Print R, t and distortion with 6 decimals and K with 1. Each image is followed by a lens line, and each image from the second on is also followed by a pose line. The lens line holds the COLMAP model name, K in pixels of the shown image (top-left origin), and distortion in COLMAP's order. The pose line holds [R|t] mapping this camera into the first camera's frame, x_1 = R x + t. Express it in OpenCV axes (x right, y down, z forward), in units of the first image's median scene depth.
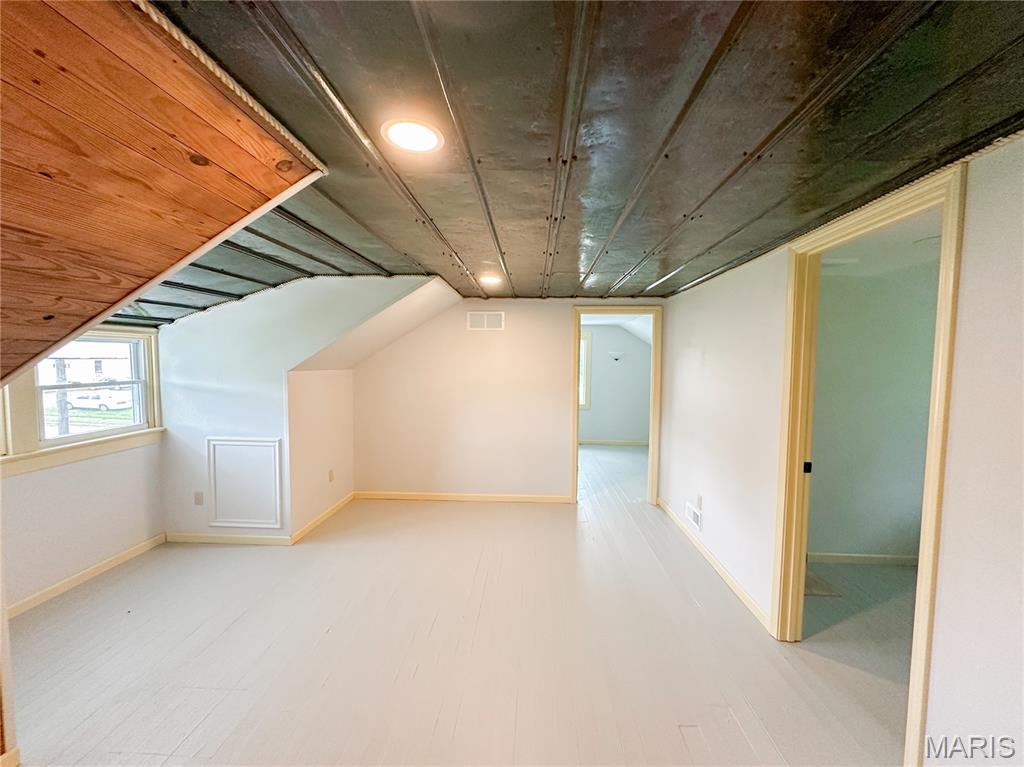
lens RADIAL K [[410.7, 0, 508.0], [0, 410.7, 382.8], [0, 0, 1]] dist [-0.001456, 0.000471]
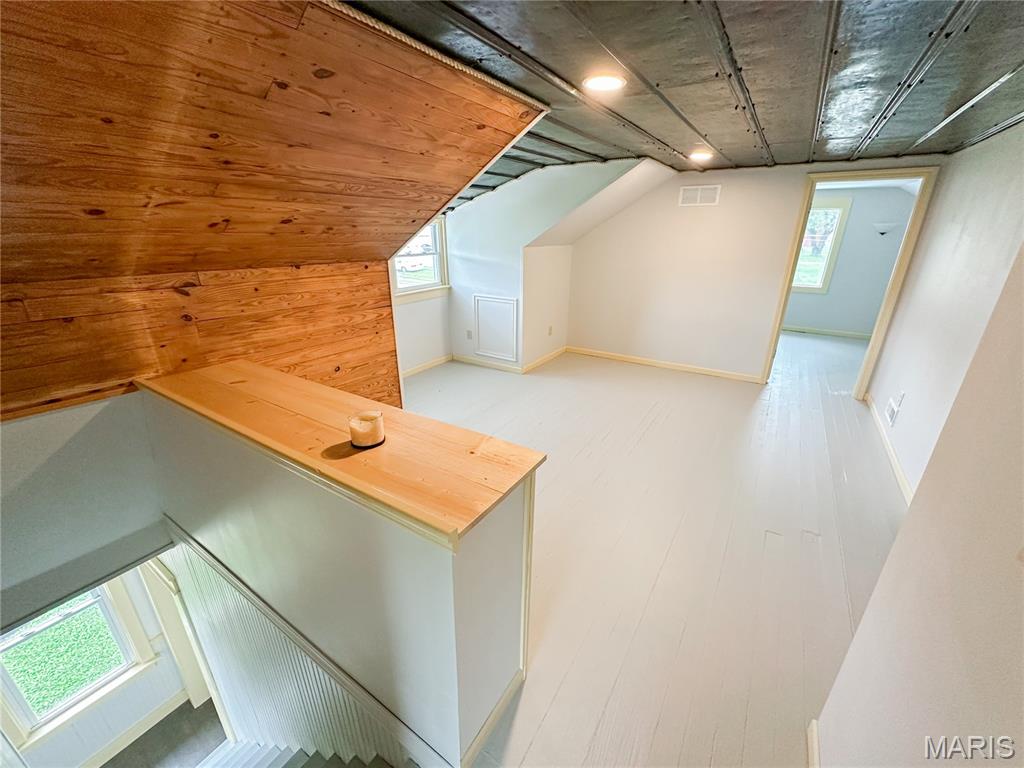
lens RADIAL K [[410.7, 0, 510.8], [0, 410.7, 385.1], [0, 0, 1]] dist [-0.001456, 0.000471]
pose [[0.864873, 0.173300, -0.471128, 0.128974], [-0.021730, 0.950565, 0.309766, -0.014642], [0.501520, -0.257670, 0.825883, -0.230295]]
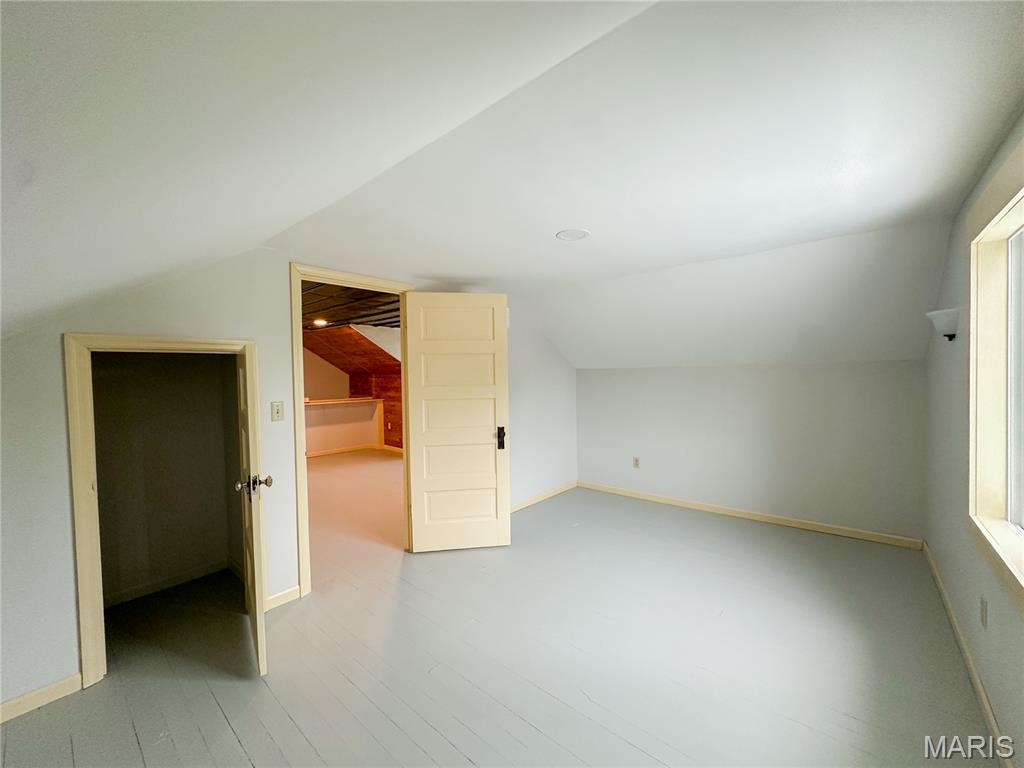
lens RADIAL K [[410.7, 0, 512.6], [0, 410.7, 384.5], [0, 0, 1]] dist [-0.001456, 0.000471]
pose [[-0.610020, 0.022884, -0.792056, 0.837017], [-0.029744, 0.998217, 0.051748, -0.062958], [0.791828, 0.055126, -0.608251, 2.135748]]
